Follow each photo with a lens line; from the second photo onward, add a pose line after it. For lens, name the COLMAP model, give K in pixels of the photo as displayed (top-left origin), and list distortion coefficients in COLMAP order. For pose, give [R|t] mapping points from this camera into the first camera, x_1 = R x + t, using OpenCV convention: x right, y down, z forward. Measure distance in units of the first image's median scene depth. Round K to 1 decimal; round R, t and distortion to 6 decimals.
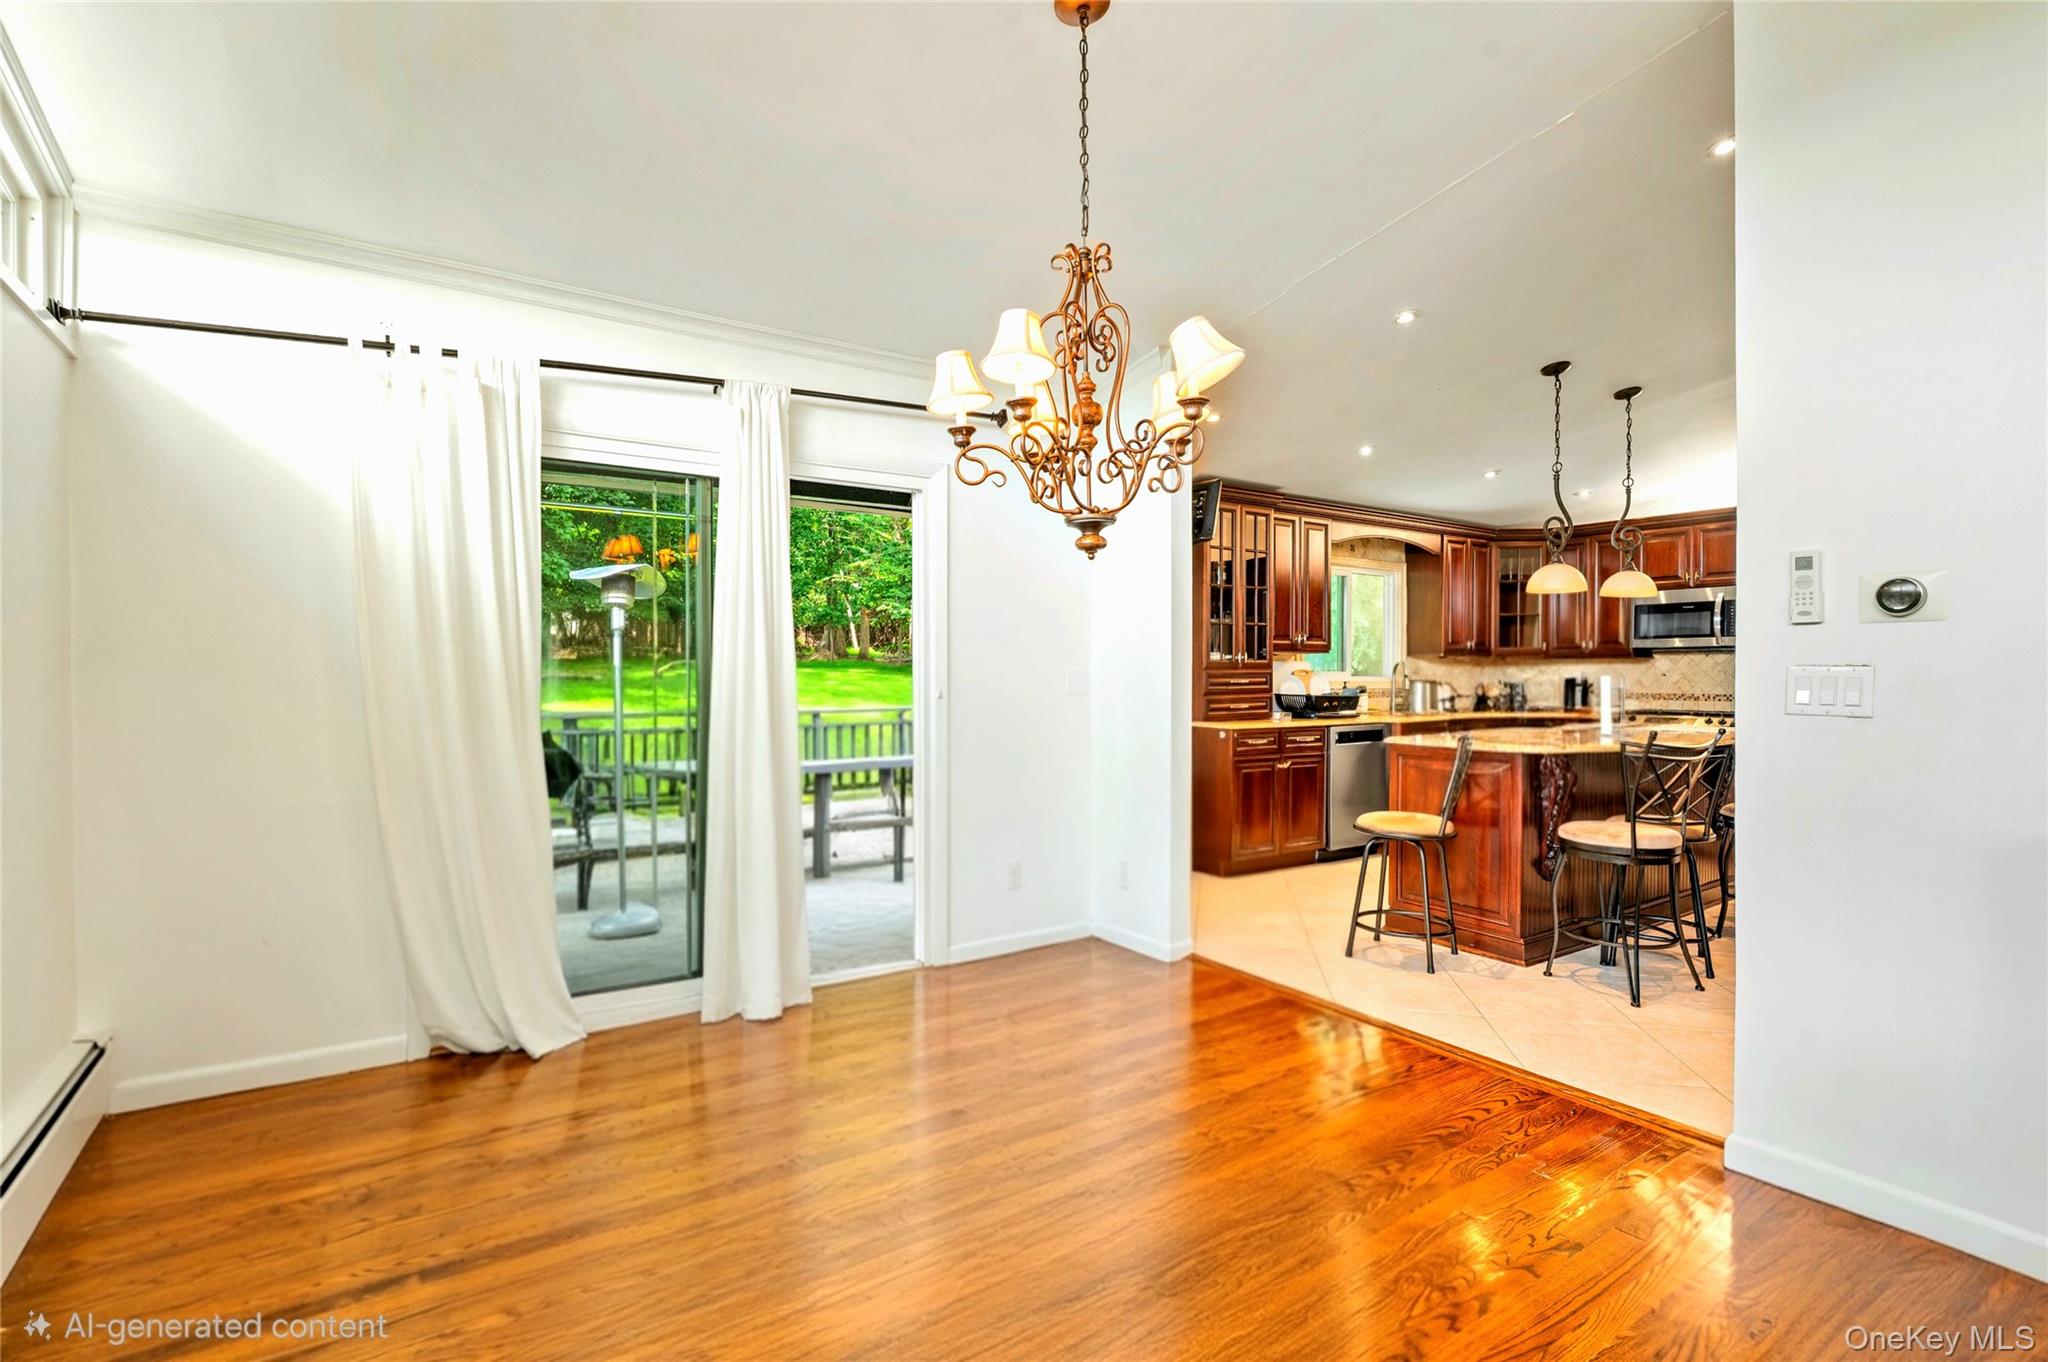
lens RADIAL K [[947.3, 0, 1017.8], [0, 947.3, 685.7], [0, 0, 1]] dist [-0.007588, -0.000590]
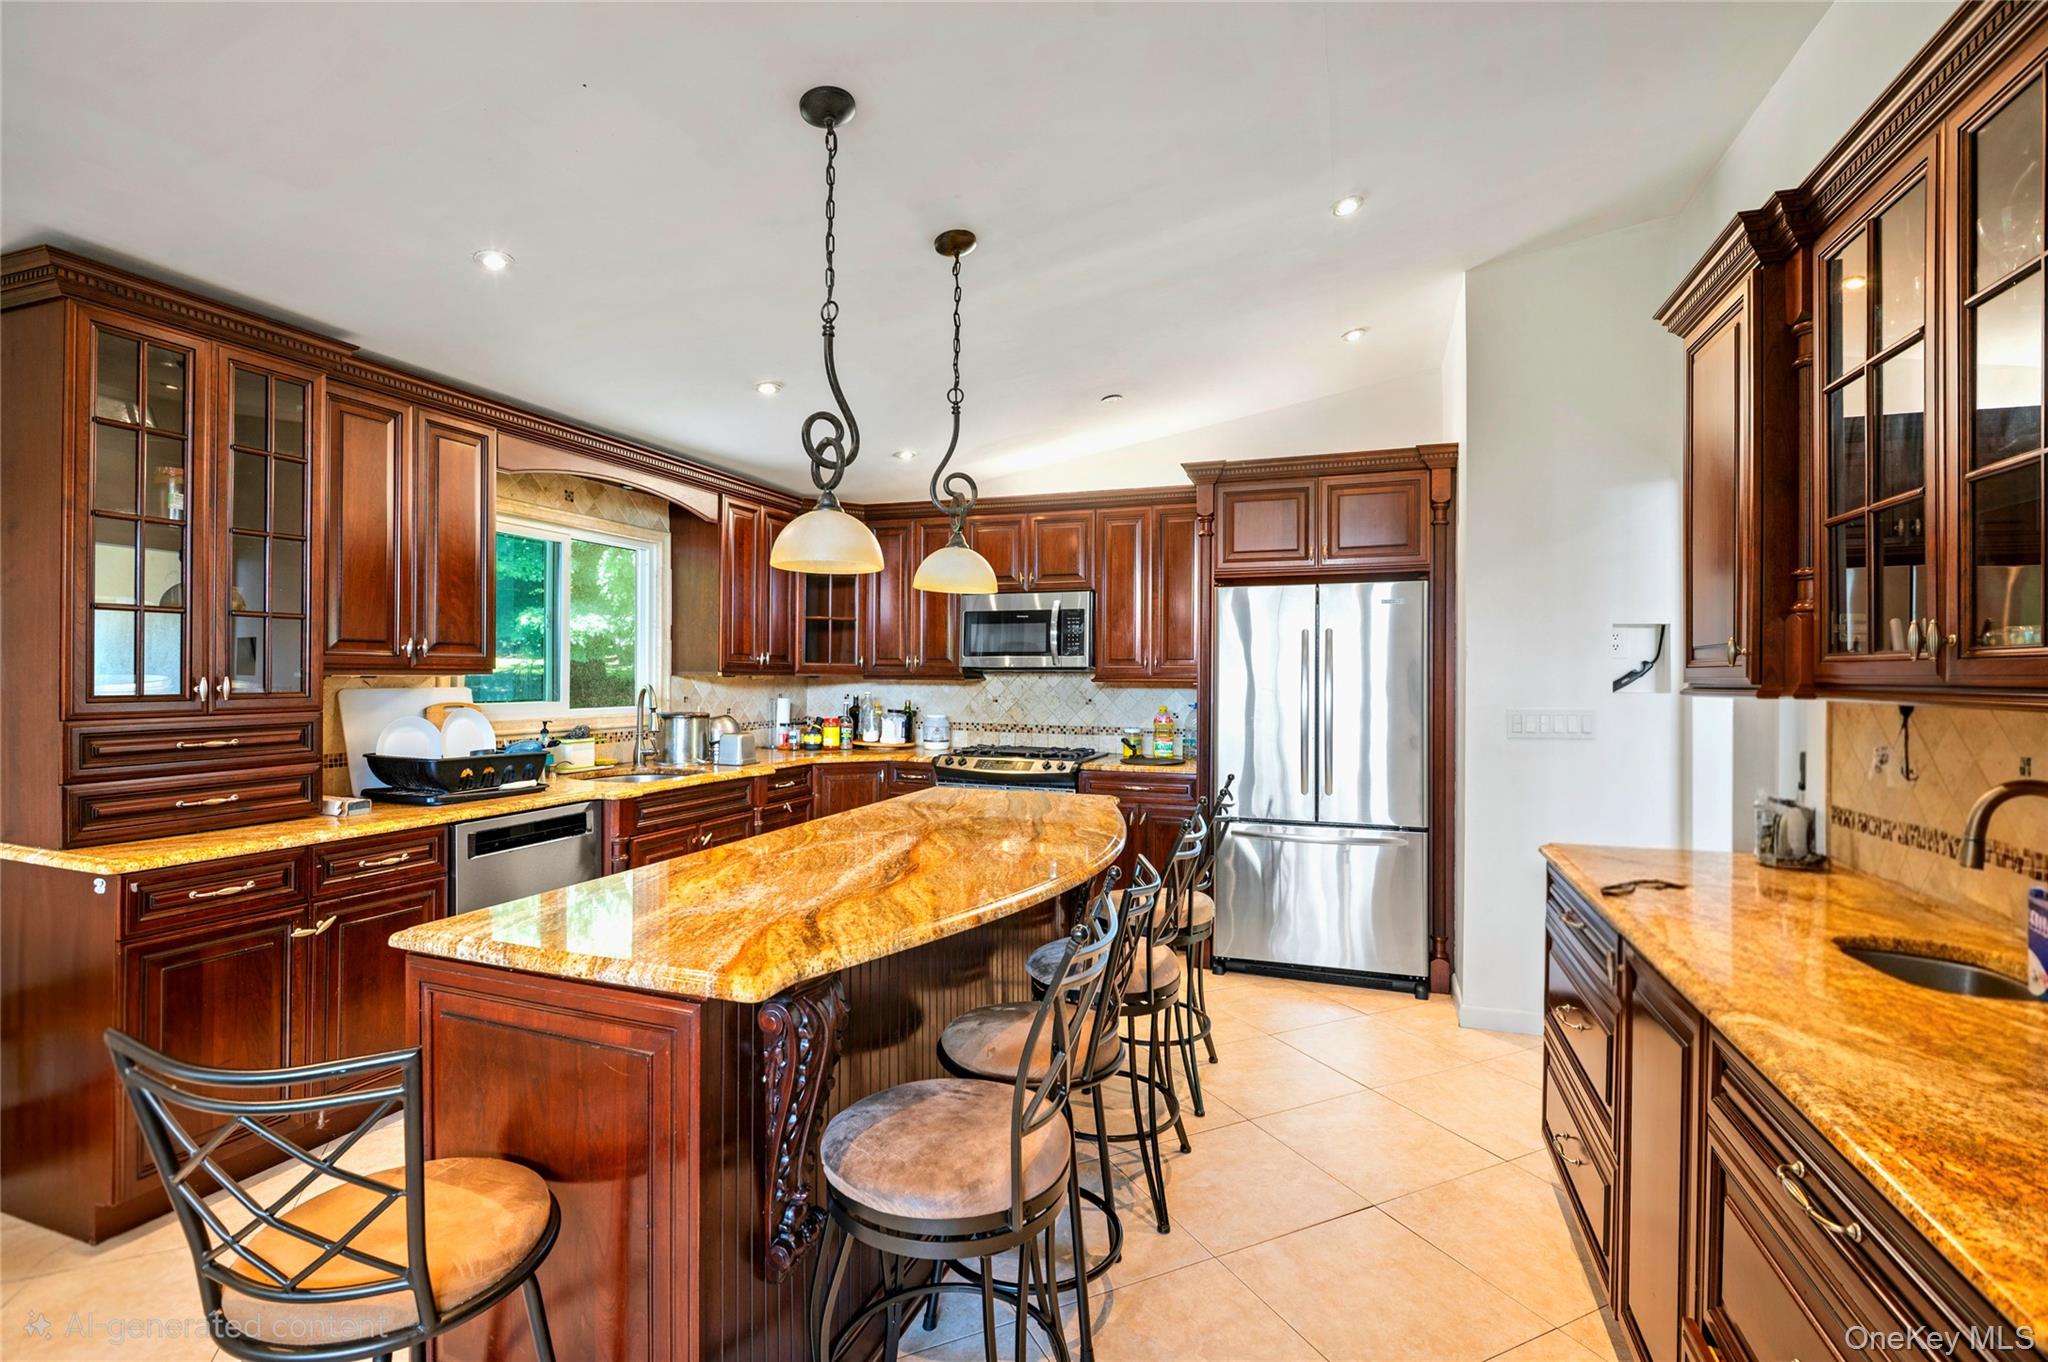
lens RADIAL K [[947.3, 0, 1011.9], [0, 947.3, 676.3], [0, 0, 1]] dist [-0.007588, -0.000590]
pose [[0.808339, 0.003356, 0.588708, 0.230618], [0.002930, 0.999948, -0.009725, -0.025022], [-0.588710, 0.009586, 0.808287, 0.354248]]
